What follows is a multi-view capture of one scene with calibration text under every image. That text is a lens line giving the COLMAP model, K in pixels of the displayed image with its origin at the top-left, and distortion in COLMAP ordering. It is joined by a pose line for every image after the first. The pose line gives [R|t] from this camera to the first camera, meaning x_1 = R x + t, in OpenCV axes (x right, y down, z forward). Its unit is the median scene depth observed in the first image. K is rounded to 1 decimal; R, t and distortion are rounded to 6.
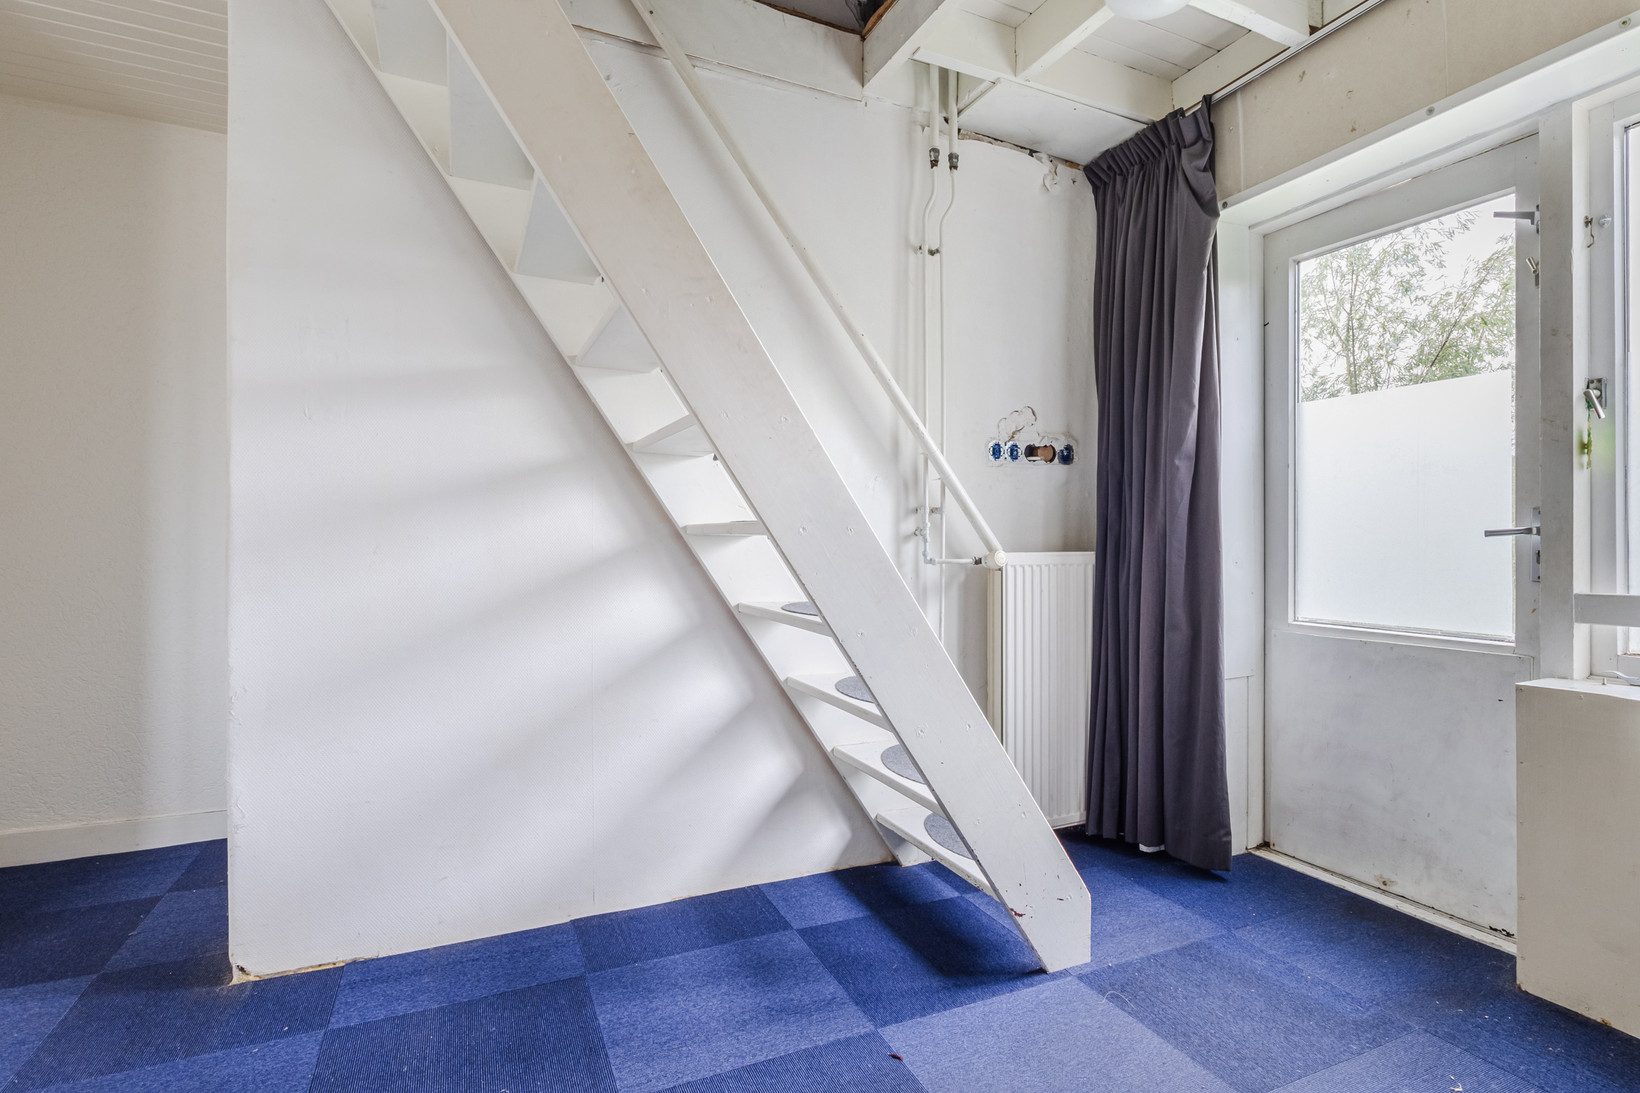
lens RADIAL K [[866.5, 0, 814.6], [0, 866.5, 531.8], [0, 0, 1]] dist [-0.006504, -0.000001]
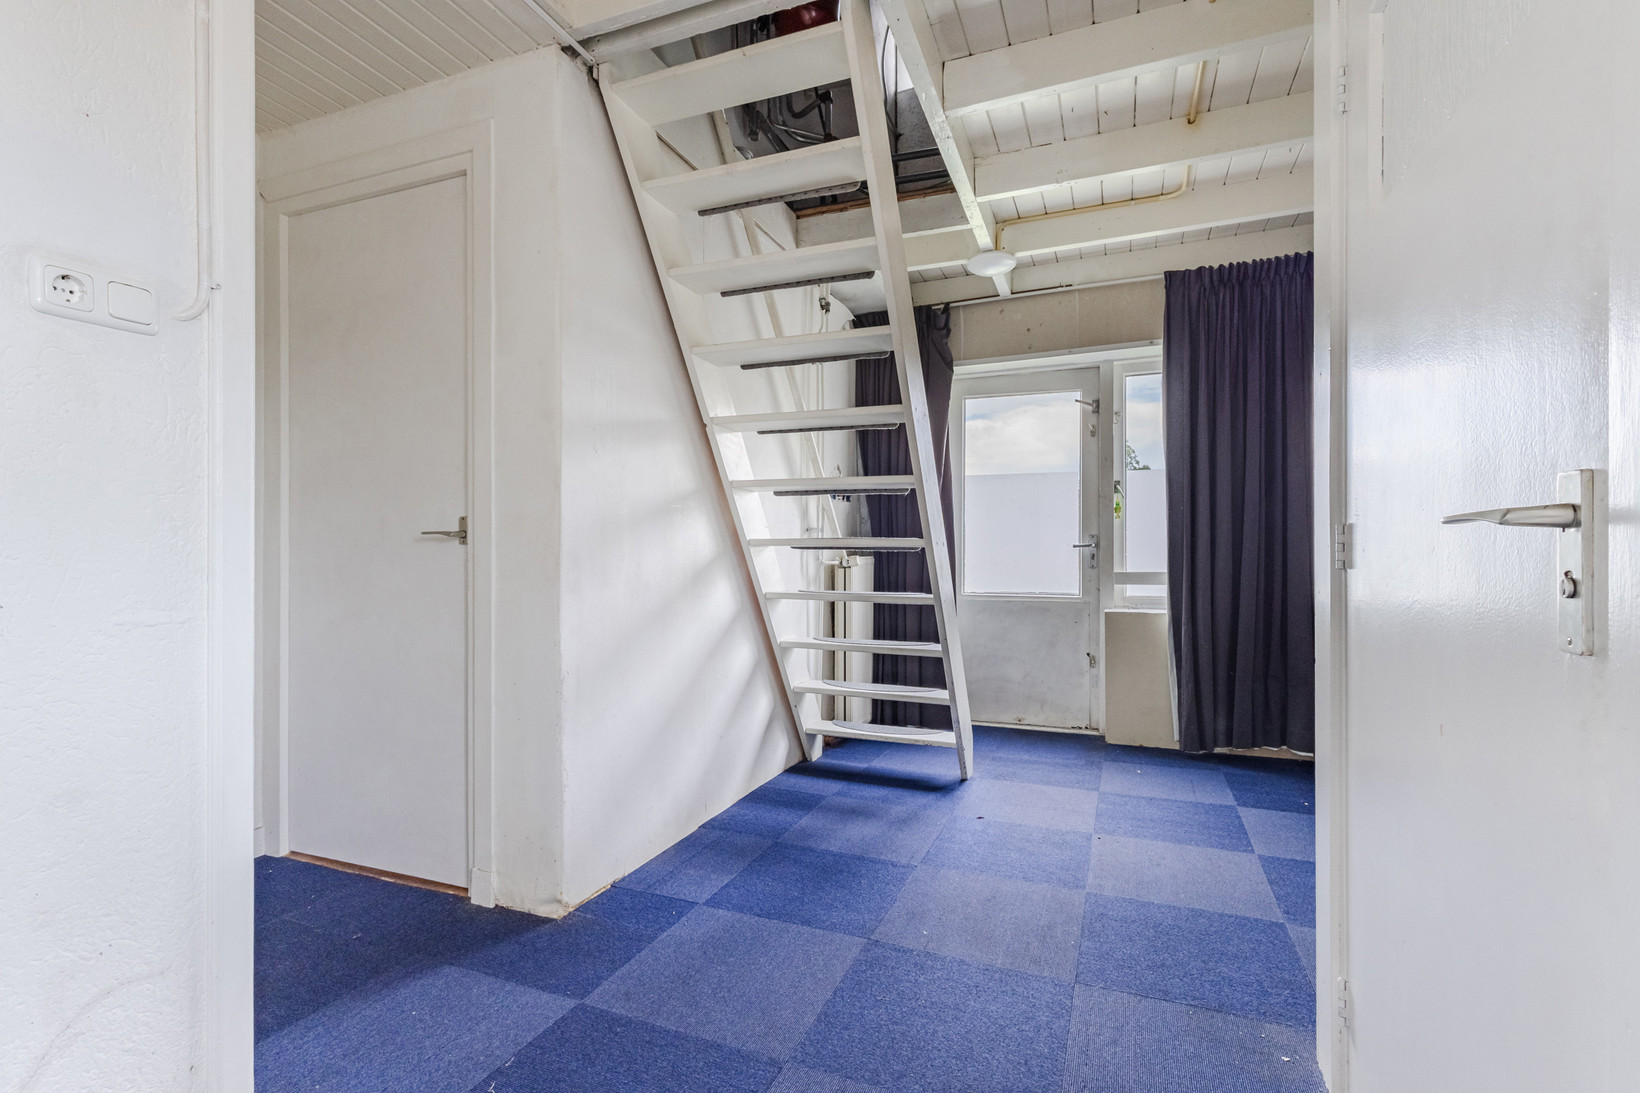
lens RADIAL K [[756.8, 0, 812.9], [0, 756.8, 547.0], [0, 0, 1]] dist [-0.002396, 0.002701]
pose [[0.761575, 0.001076, 0.648076, -0.981257], [-0.005413, 0.999974, 0.004702, -0.001659], [-0.648054, -0.007089, 0.761561, -0.030542]]
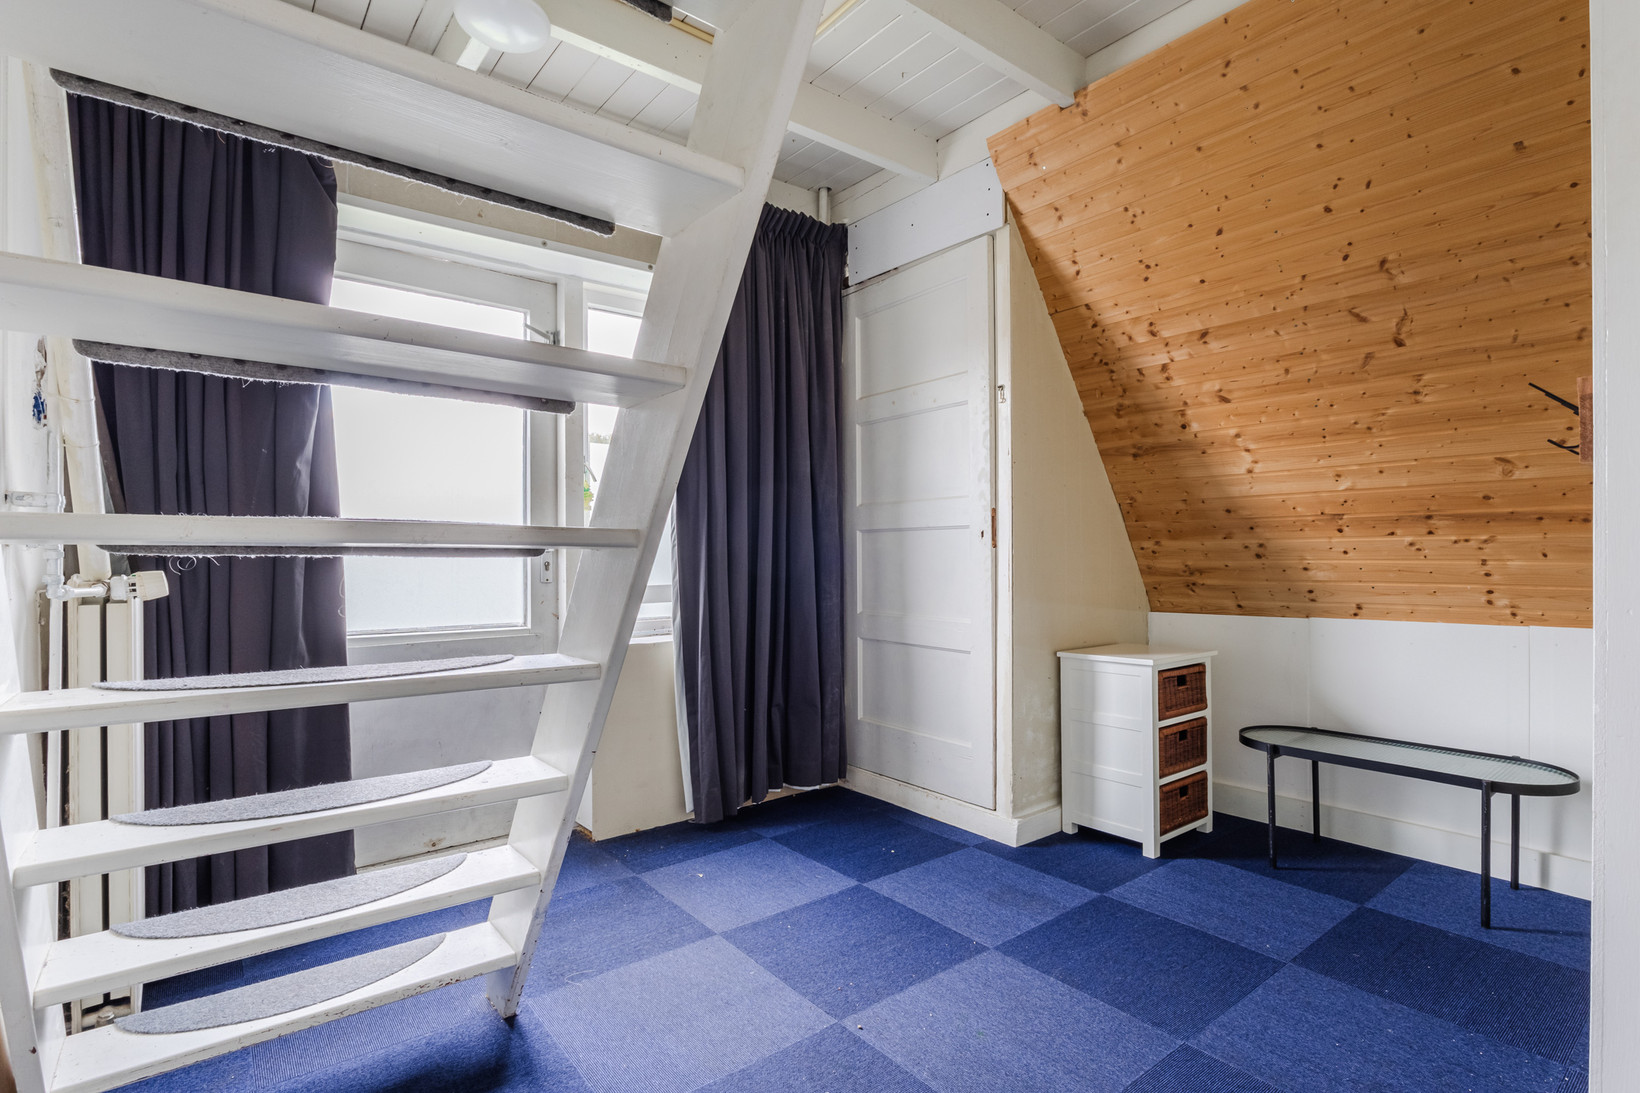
lens RADIAL K [[793.0, 0, 821.4], [0, 793.0, 560.1], [0, 0, 1]] dist [-0.010340, 0.003079]
pose [[-0.186600, -0.009475, 0.982390, -0.592086], [-0.007697, 0.999937, 0.008183, 0.003994], [-0.982406, -0.006035, -0.186661, 0.777166]]
